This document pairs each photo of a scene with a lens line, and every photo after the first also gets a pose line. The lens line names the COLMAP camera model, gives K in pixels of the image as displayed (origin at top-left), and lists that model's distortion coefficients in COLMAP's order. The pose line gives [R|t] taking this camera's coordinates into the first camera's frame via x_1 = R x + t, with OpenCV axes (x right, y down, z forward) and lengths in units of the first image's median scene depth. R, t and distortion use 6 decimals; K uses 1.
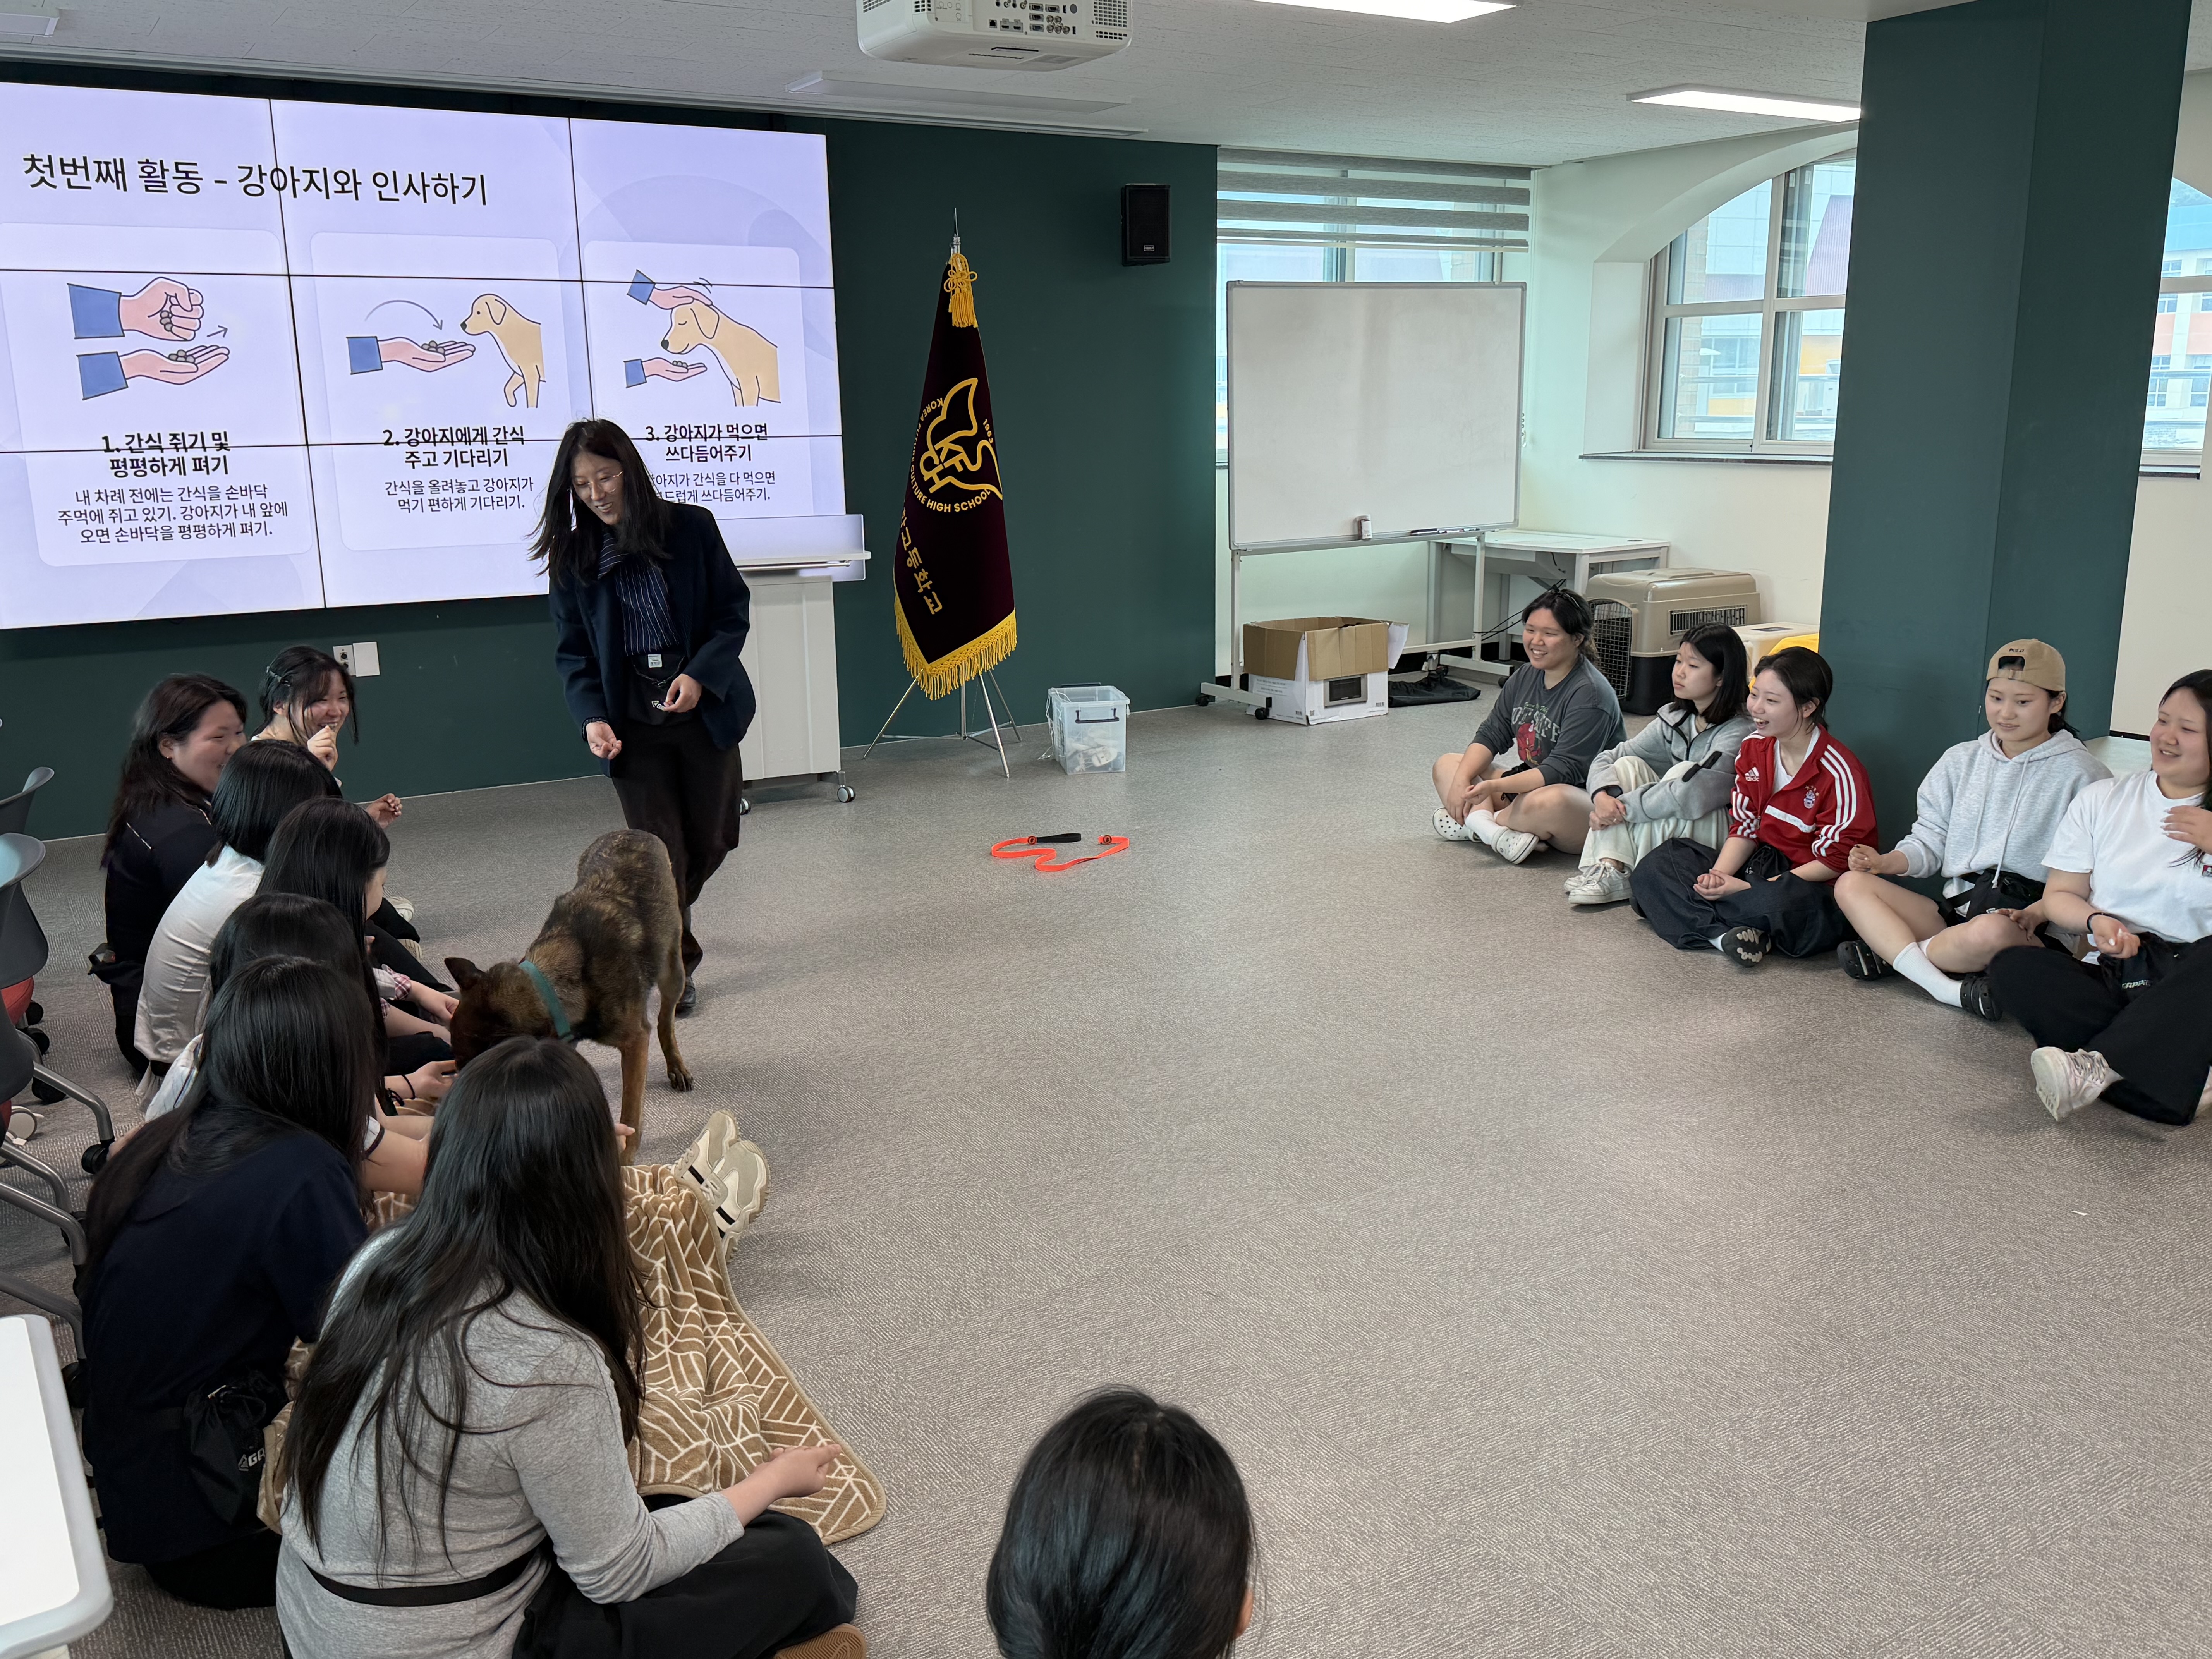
lens RADIAL K [[1841.7, 0, 1092.1], [0, 1841.7, 830.0], [0, 0, 1]] dist [0.120718, -0.110376]
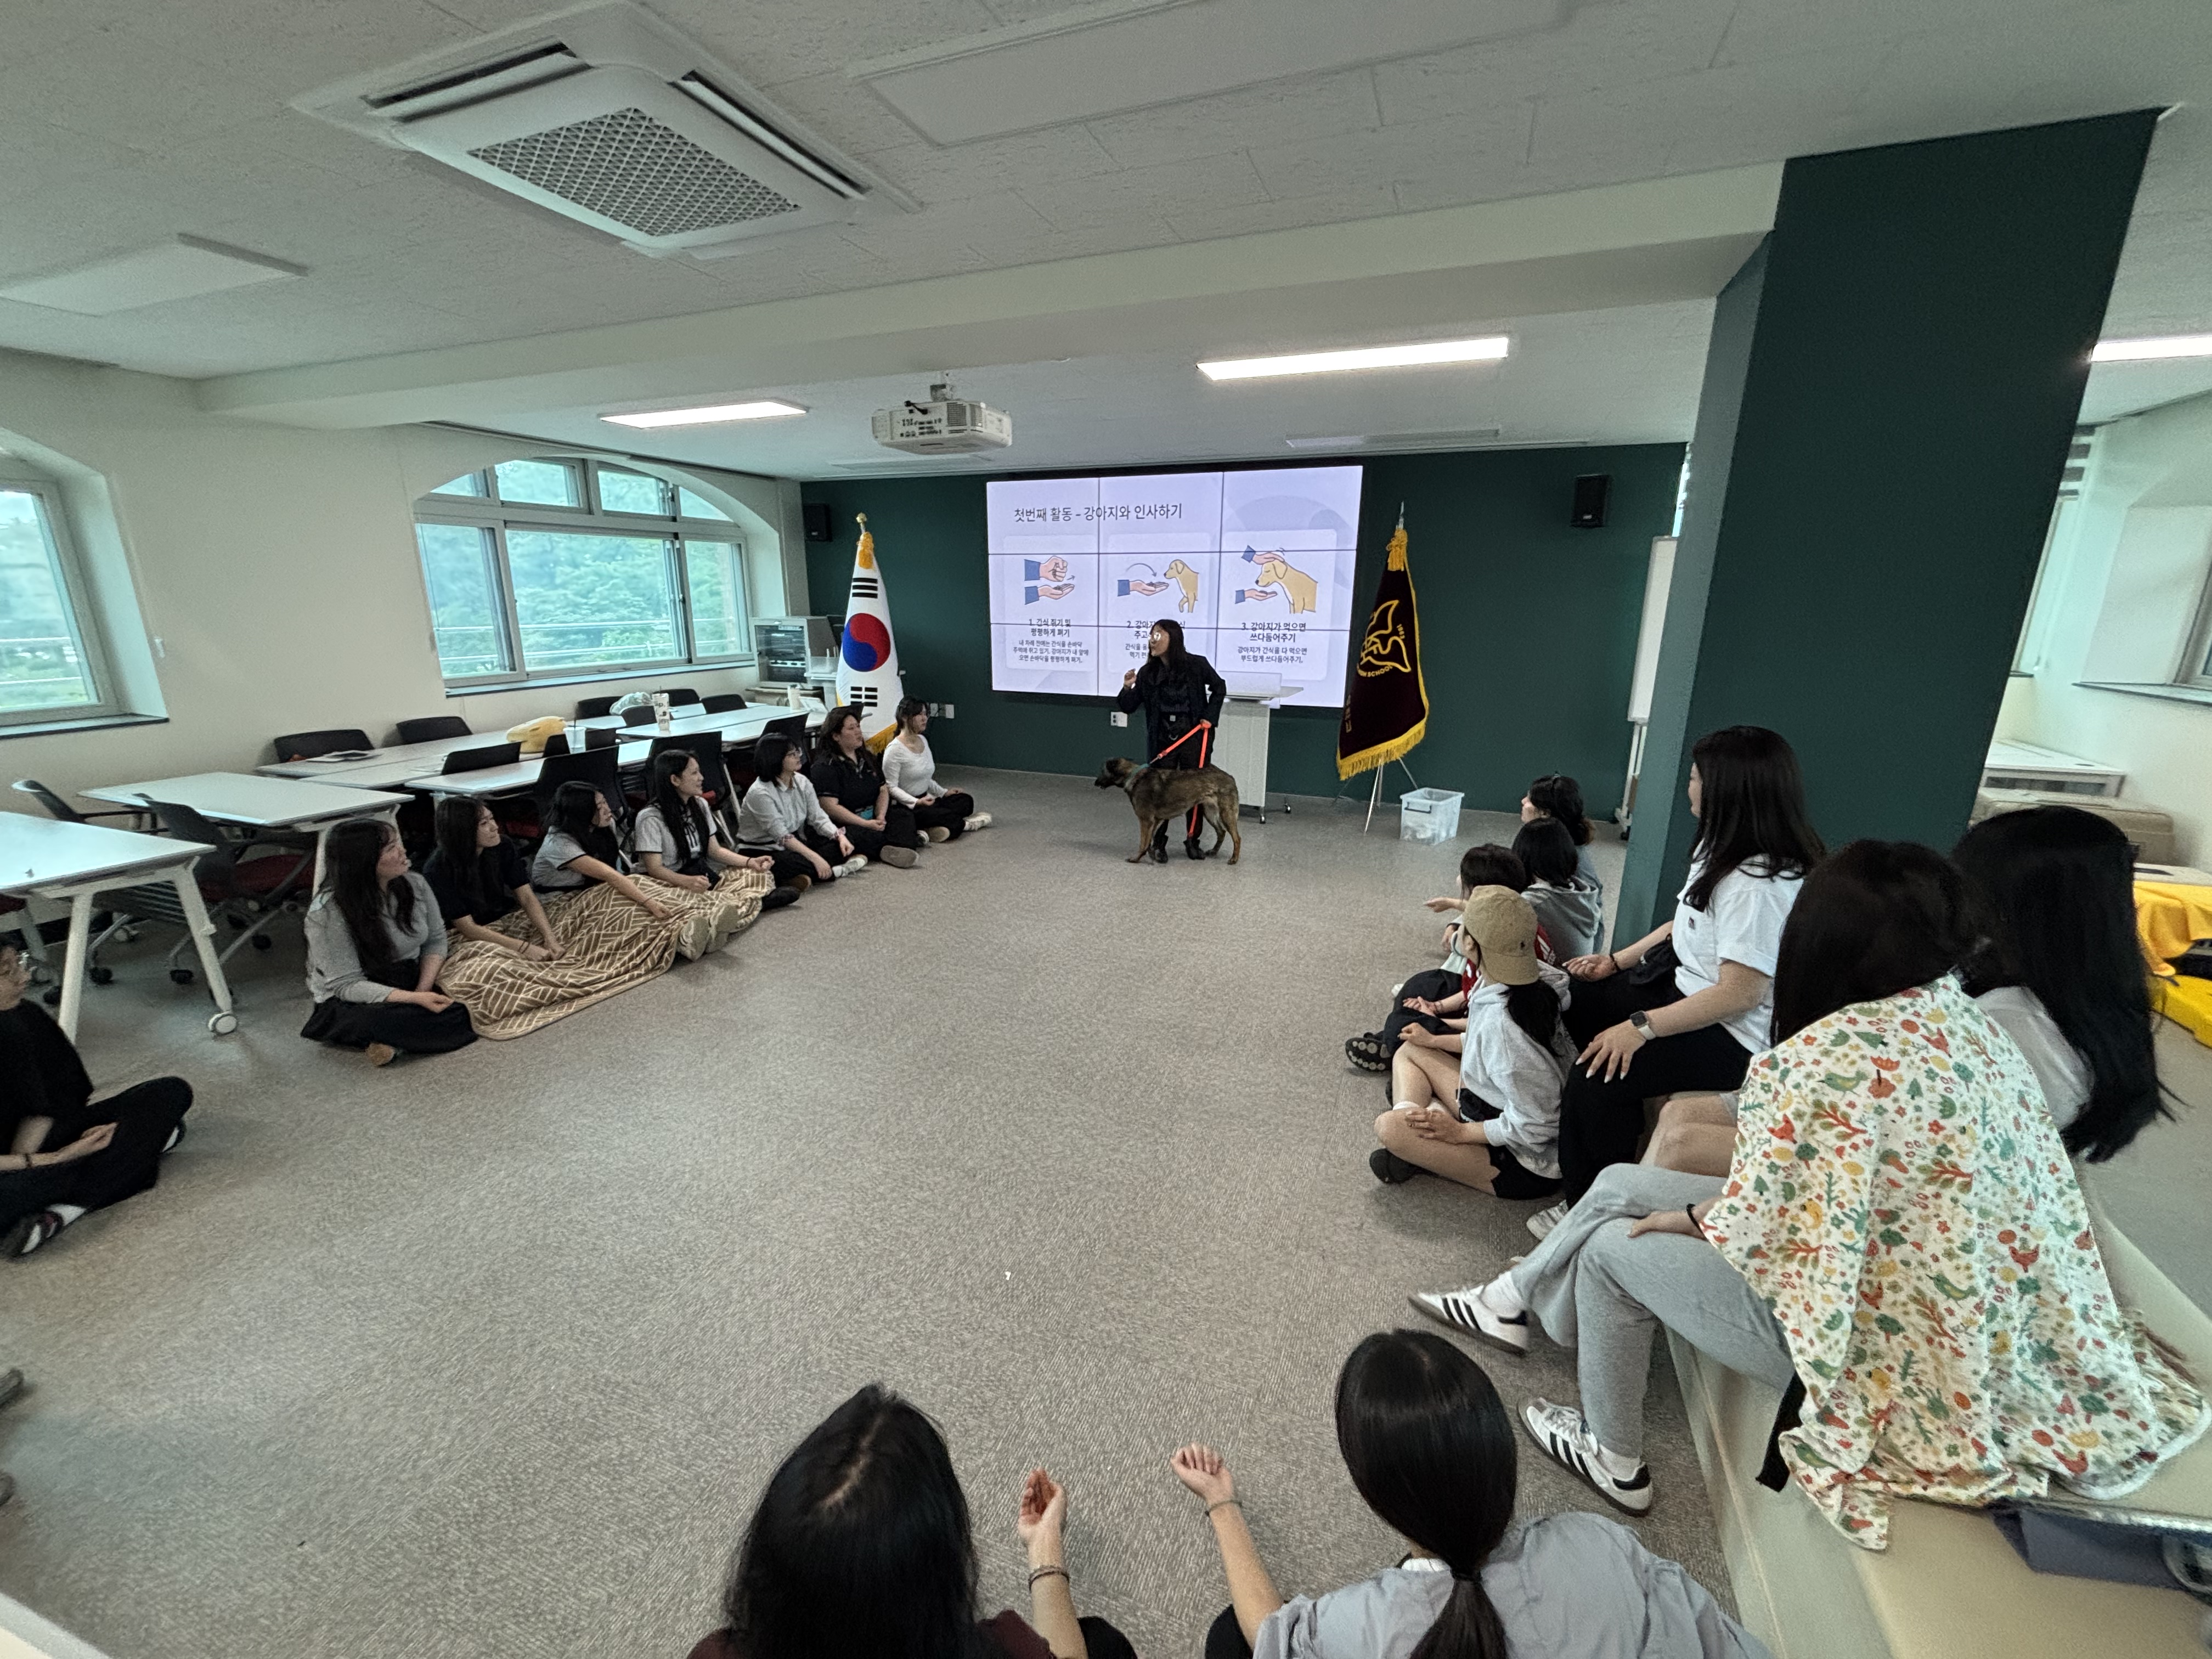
lens RADIAL K [[902.9, 0, 1104.4], [0, 902.9, 843.5], [0, 0, 1]] dist [0.002160, 0.000528]
pose [[0.590059, 0.230803, -0.773667, 0.470213], [-0.202685, 0.969926, 0.134767, -0.083713], [0.781504, 0.077290, 0.619094, 0.291047]]
